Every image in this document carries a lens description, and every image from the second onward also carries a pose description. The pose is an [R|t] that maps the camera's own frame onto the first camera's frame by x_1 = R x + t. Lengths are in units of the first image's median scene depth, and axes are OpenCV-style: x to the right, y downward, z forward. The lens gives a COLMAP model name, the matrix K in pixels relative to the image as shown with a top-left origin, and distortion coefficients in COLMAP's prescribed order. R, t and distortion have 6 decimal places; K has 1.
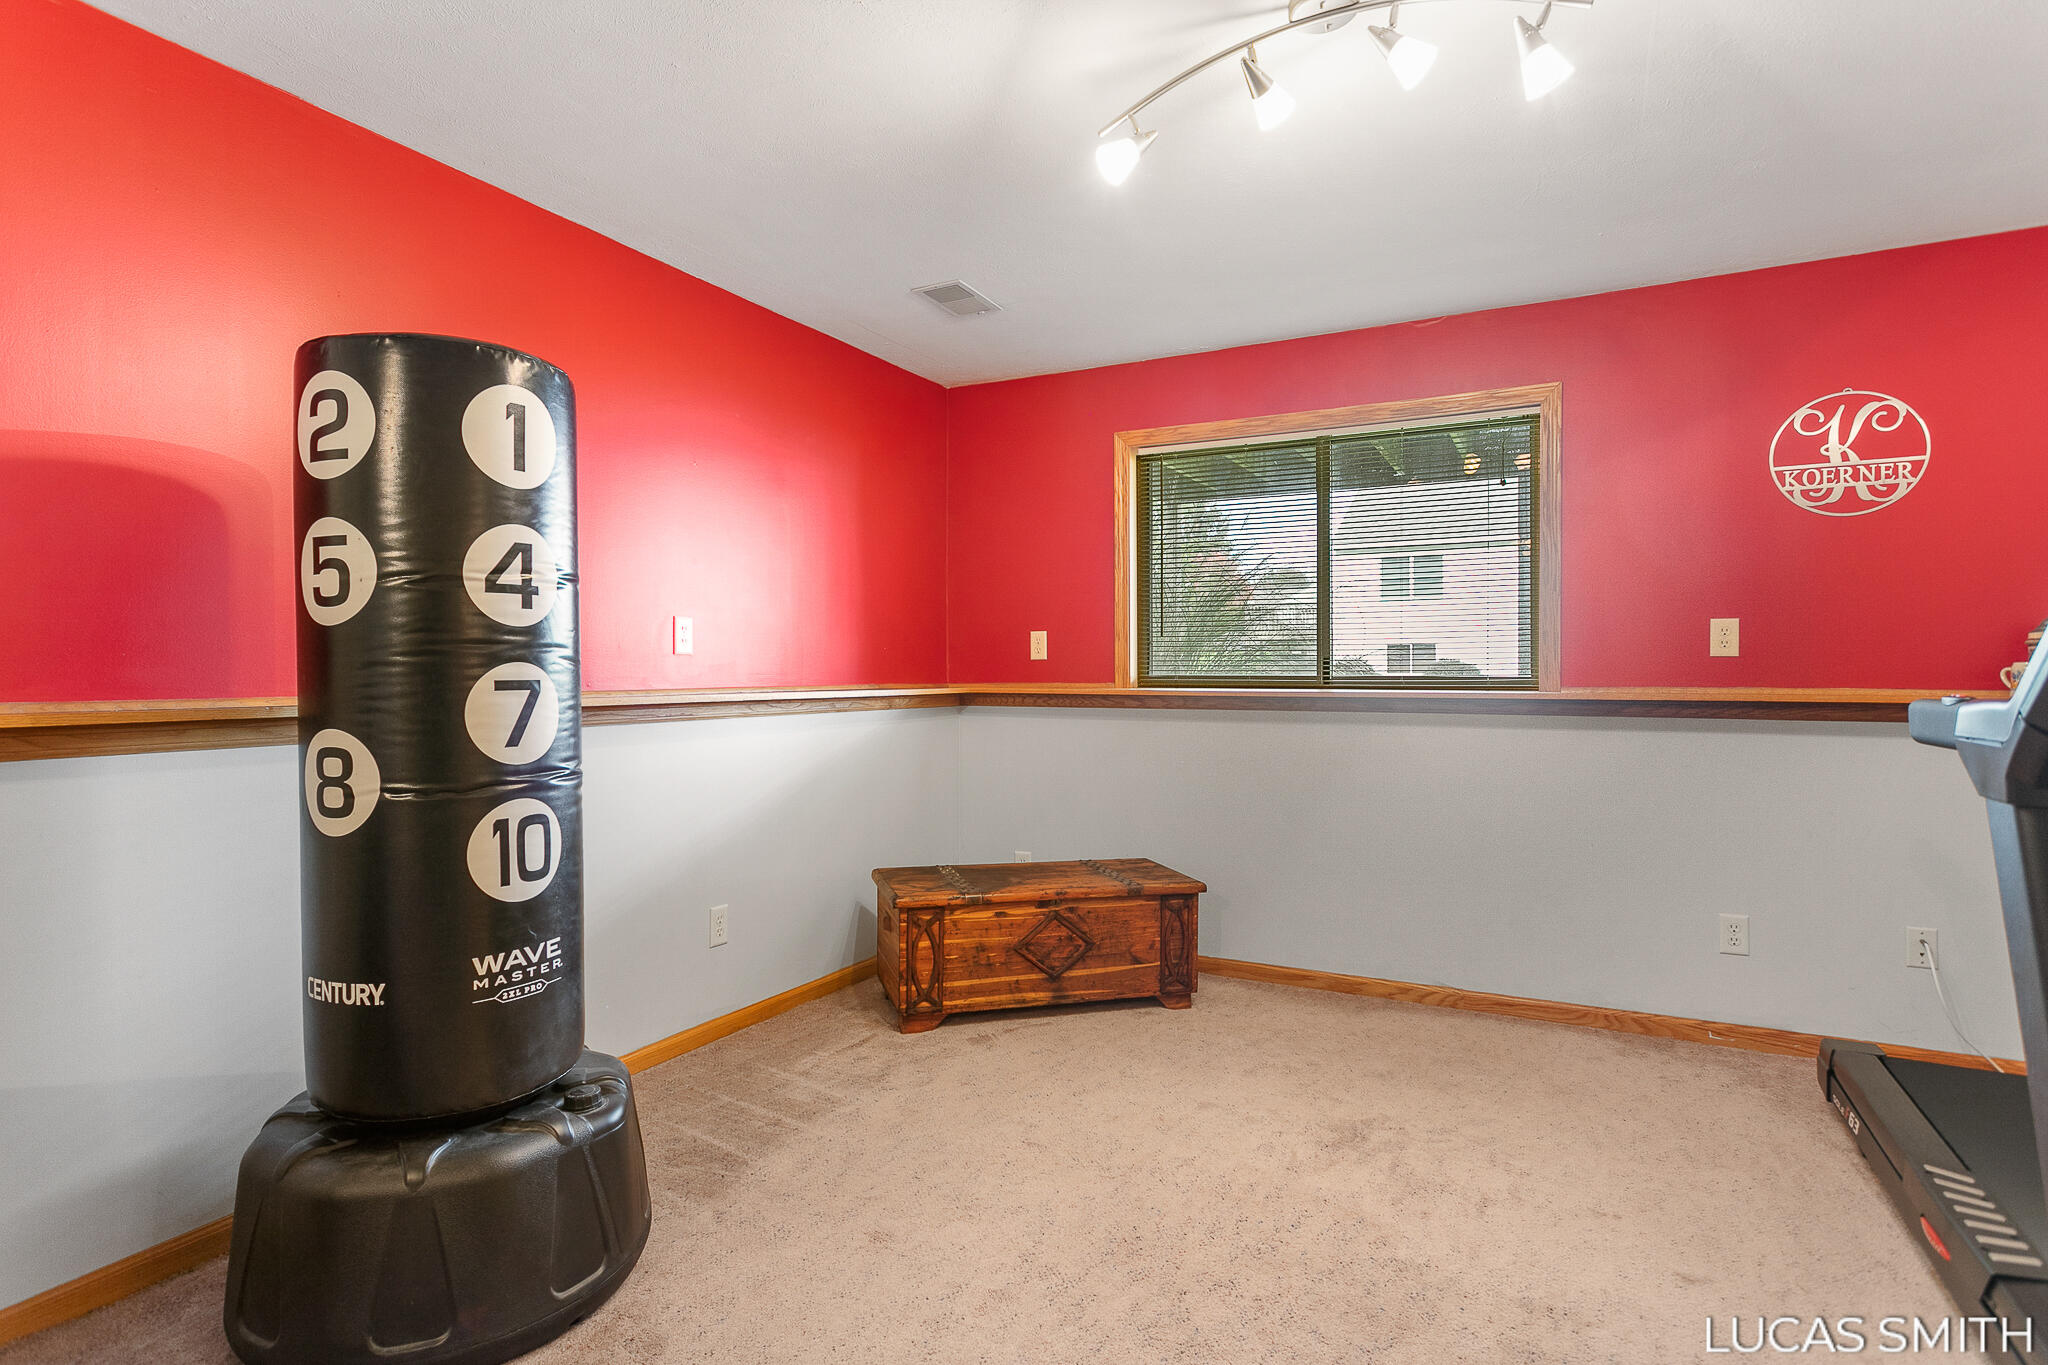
lens RADIAL K [[1110.0, 0, 1022.3], [0, 1110.0, 680.1], [0, 0, 1]] dist [-0.001634, -0.000125]
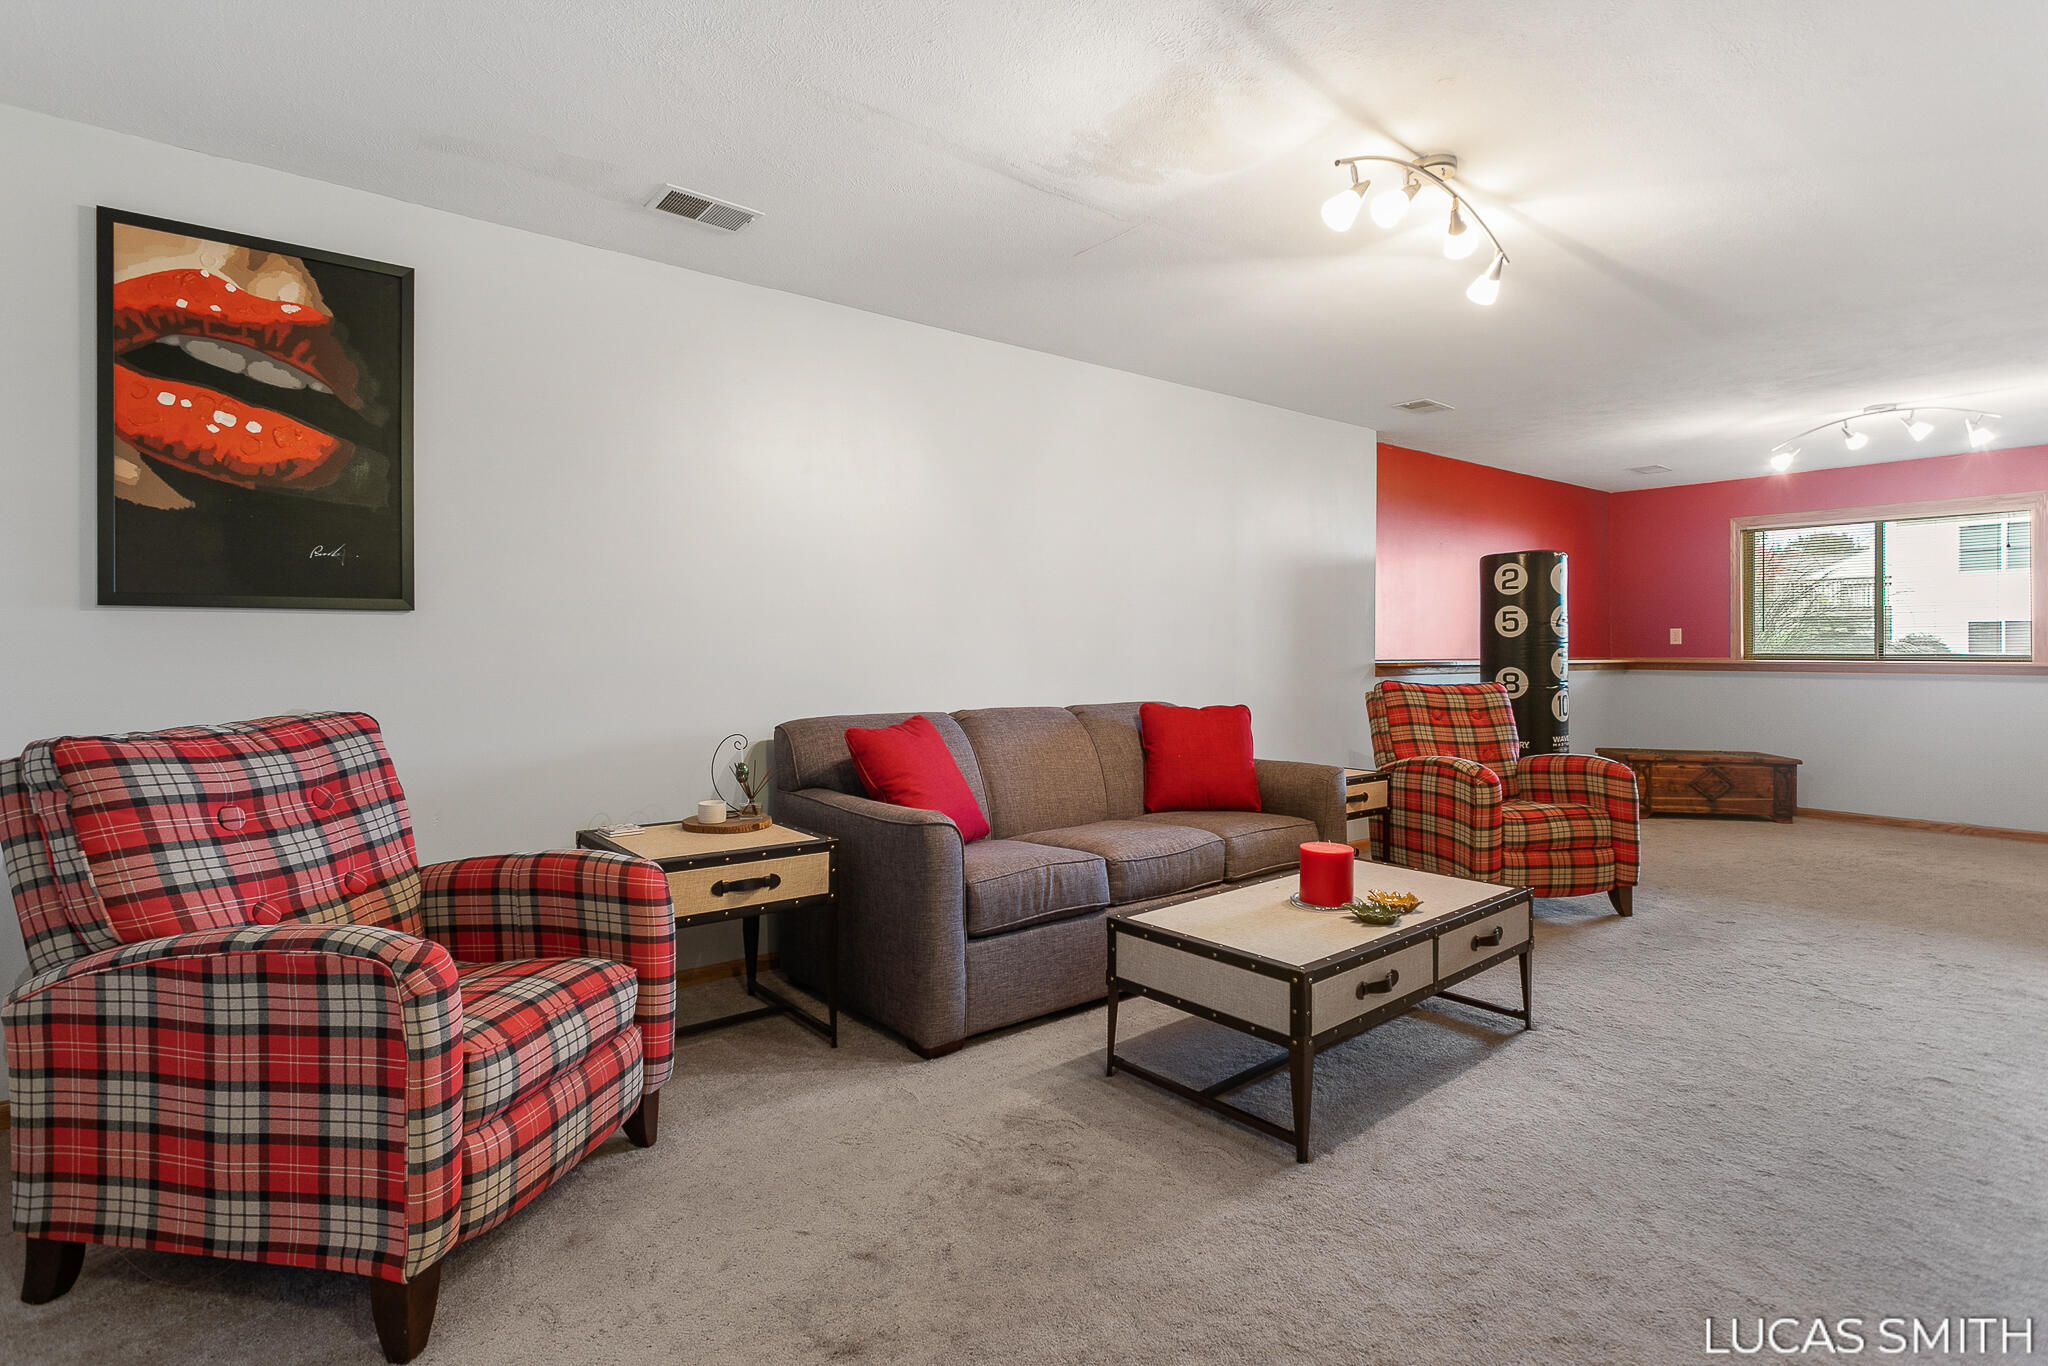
lens RADIAL K [[995.8, 0, 1020.4], [0, 995.8, 639.4], [0, 0, 1]] dist [0.003302, 0.000584]
pose [[0.901956, -0.001772, -0.431824, -0.323188], [-0.005720, 0.999855, -0.016050, 0.007999], [0.431790, 0.016947, 0.901815, -1.202815]]
